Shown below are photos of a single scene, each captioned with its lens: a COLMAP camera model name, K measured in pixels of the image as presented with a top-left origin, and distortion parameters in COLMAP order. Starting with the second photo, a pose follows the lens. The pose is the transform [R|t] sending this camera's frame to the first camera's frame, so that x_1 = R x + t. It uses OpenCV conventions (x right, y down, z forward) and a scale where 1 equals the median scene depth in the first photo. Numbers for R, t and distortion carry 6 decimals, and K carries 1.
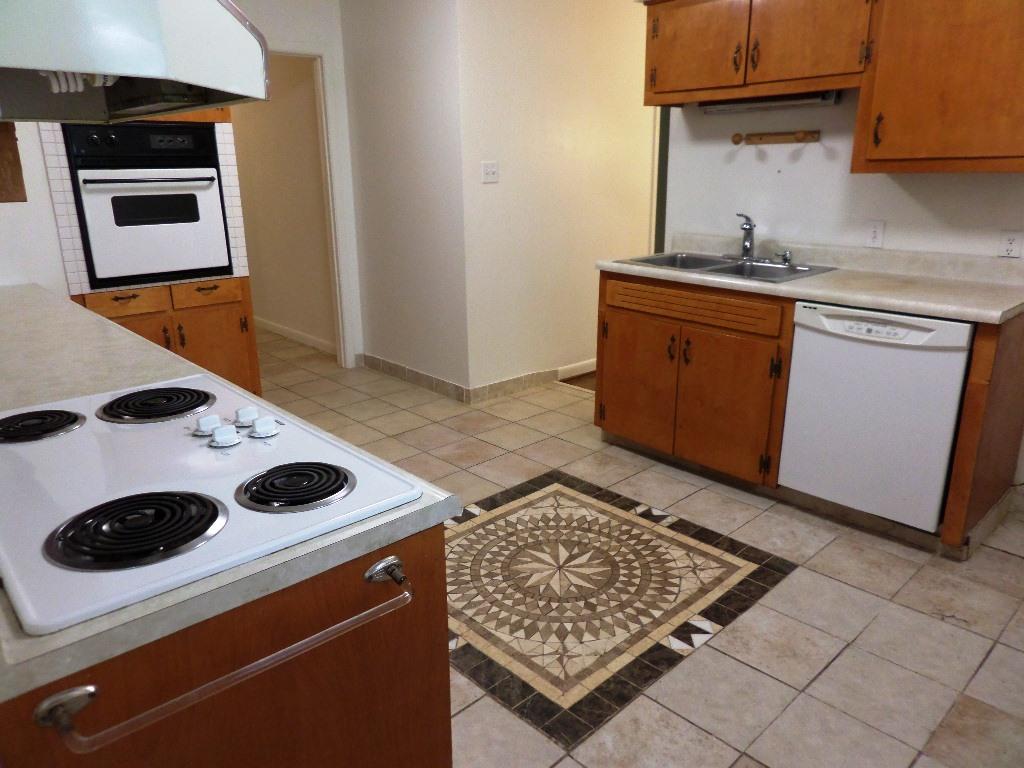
lens RADIAL K [[721.0, 0, 512.0], [0, 721.0, 384.0], [0, 0, 1]] dist [-0.023793, 0.000498]
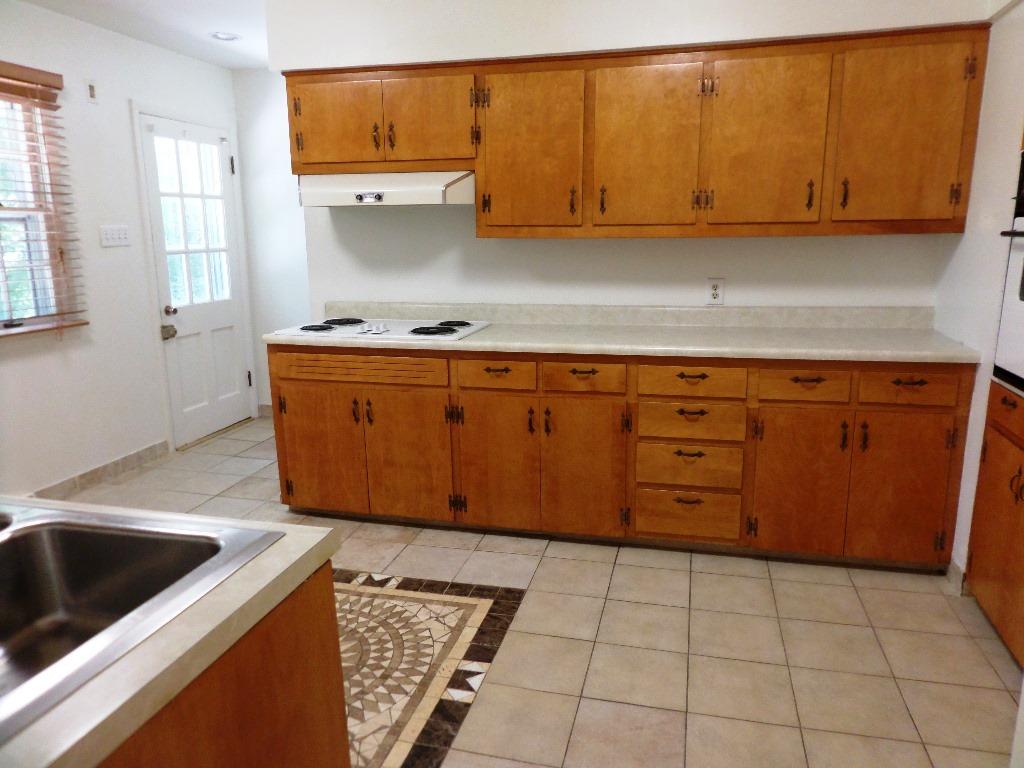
lens RADIAL K [[724.4, 0, 512.0], [0, 724.4, 384.0], [0, 0, 1]] dist [-0.007656, 0.000451]
pose [[-0.842507, 0.126002, -0.523742, 0.263564], [-0.137670, 0.889608, 0.435483, -0.456978], [0.520797, 0.439001, -0.732154, 1.541164]]
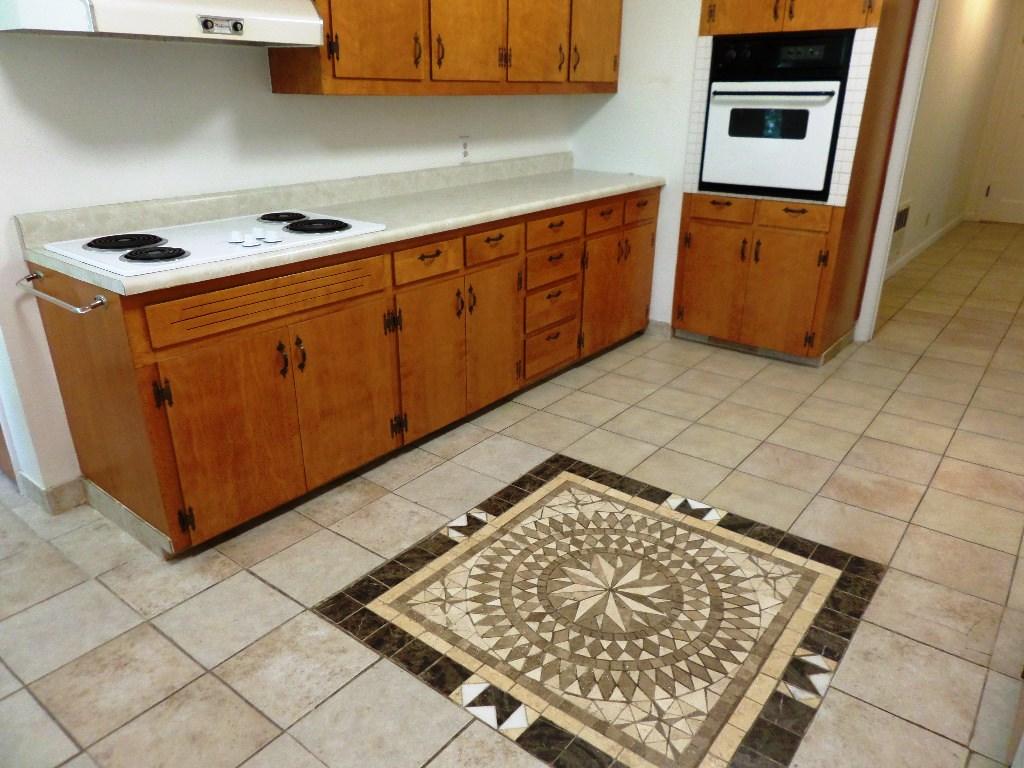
lens RADIAL K [[724.4, 0, 512.0], [0, 724.4, 384.0], [0, 0, 1]] dist [-0.007656, 0.000451]
pose [[0.147666, 0.380393, -0.912960, 0.660296], [-0.285938, 0.900080, 0.328778, -0.178472], [0.946802, 0.212501, 0.241680, 0.600412]]
